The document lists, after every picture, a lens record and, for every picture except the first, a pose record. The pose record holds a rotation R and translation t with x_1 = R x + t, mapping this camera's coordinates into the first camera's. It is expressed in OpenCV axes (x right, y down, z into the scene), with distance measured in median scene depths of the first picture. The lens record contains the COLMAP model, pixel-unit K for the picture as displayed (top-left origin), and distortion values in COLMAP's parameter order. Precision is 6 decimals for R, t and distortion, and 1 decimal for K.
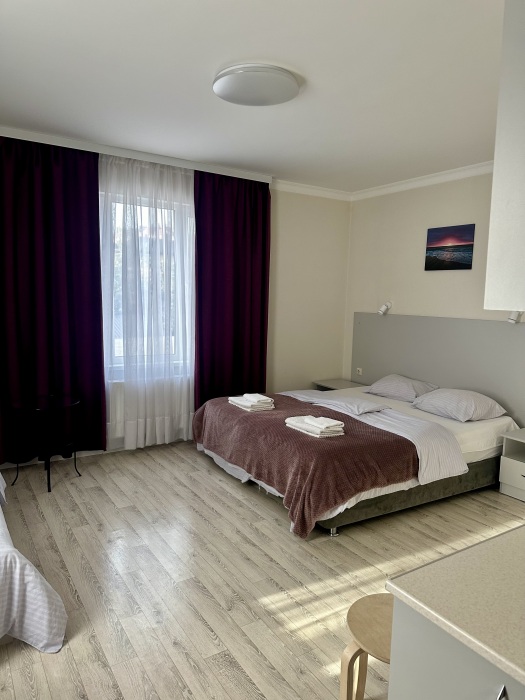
lens RADIAL K [[501.2, 0, 262.5], [0, 501.2, 350.0], [0, 0, 1]] dist [0.071866, -0.076368]
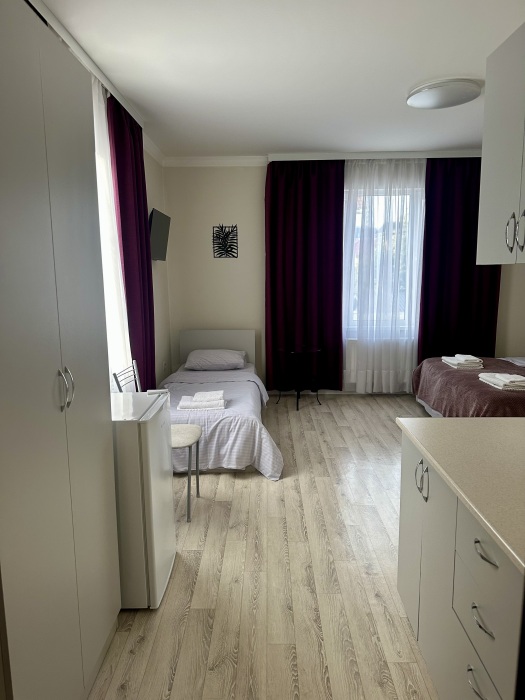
lens RADIAL K [[489.2, 0, 262.0], [0, 489.2, 365.2], [0, 0, 1]] dist [0.071627, -0.000364]
pose [[0.841740, 0.073543, -0.534851, 0.203140], [-0.036670, 0.996179, 0.079265, 0.040046], [0.538636, -0.047107, 0.841221, -0.192327]]
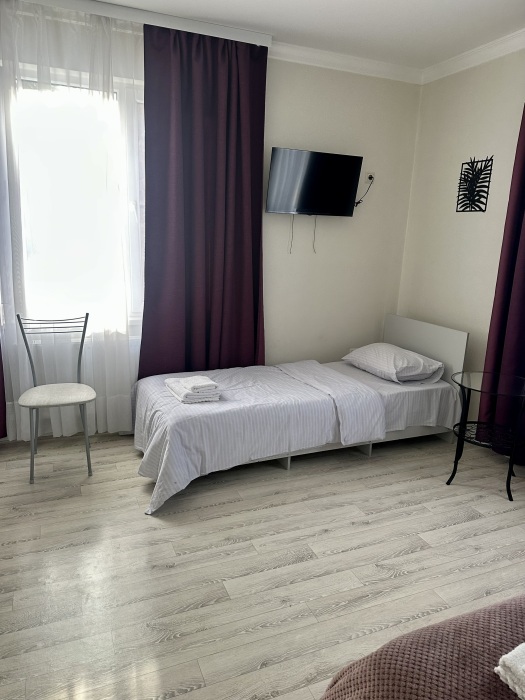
lens RADIAL K [[501.2, 0, 262.5], [0, 501.2, 350.0], [0, 0, 1]] dist [0.071866, -0.076368]
pose [[-0.172786, 0.200977, -0.964237, 0.331406], [-0.158208, 0.960587, 0.228566, -0.059477], [0.972170, 0.192043, -0.134179, 0.688507]]
